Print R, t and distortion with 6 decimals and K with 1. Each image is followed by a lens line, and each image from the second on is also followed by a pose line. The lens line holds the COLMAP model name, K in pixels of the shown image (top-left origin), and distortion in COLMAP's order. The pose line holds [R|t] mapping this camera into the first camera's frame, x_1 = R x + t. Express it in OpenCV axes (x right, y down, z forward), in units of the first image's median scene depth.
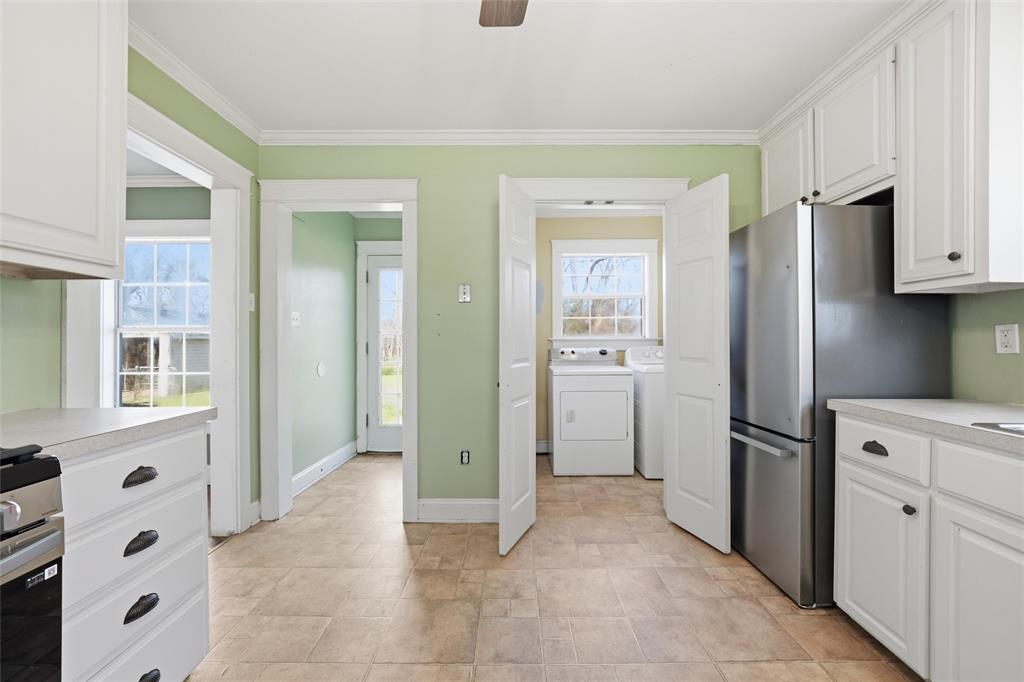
lens RADIAL K [[409.9, 0, 513.7], [0, 409.9, 339.1], [0, 0, 1]] dist [-0.018785, 0.008092]
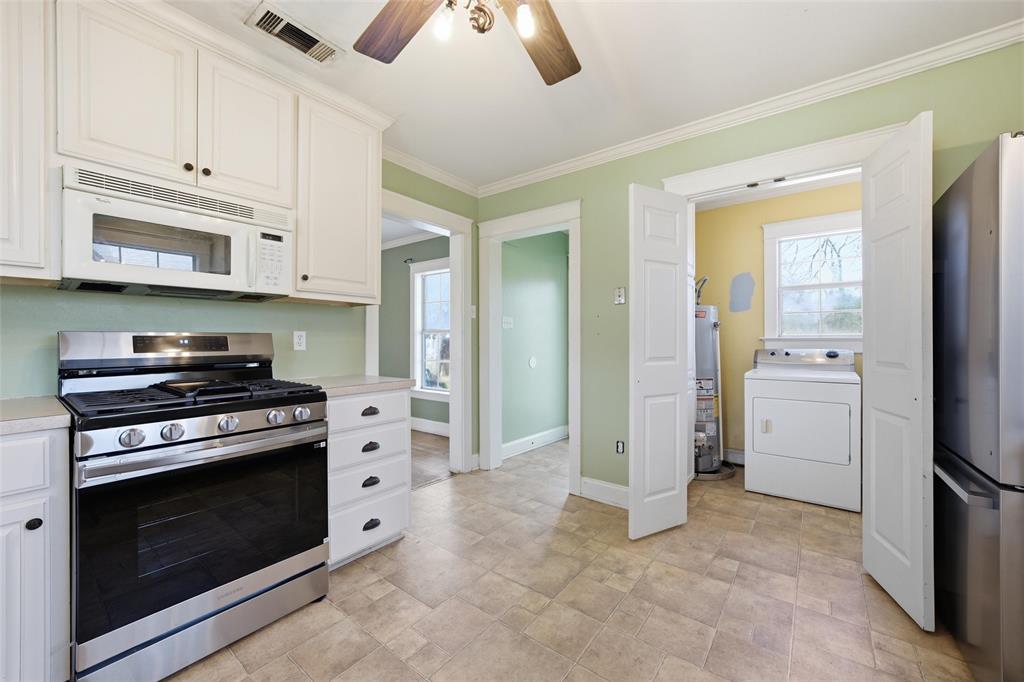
lens RADIAL K [[414.1, 0, 515.6], [0, 414.1, 341.3], [0, 0, 1]] dist [-0.003251, 0.000441]
pose [[0.785976, 0.004581, -0.618241, 0.363771], [-0.000727, 0.999979, 0.006486, 0.001749], [0.618257, -0.004648, 0.785962, -0.036270]]
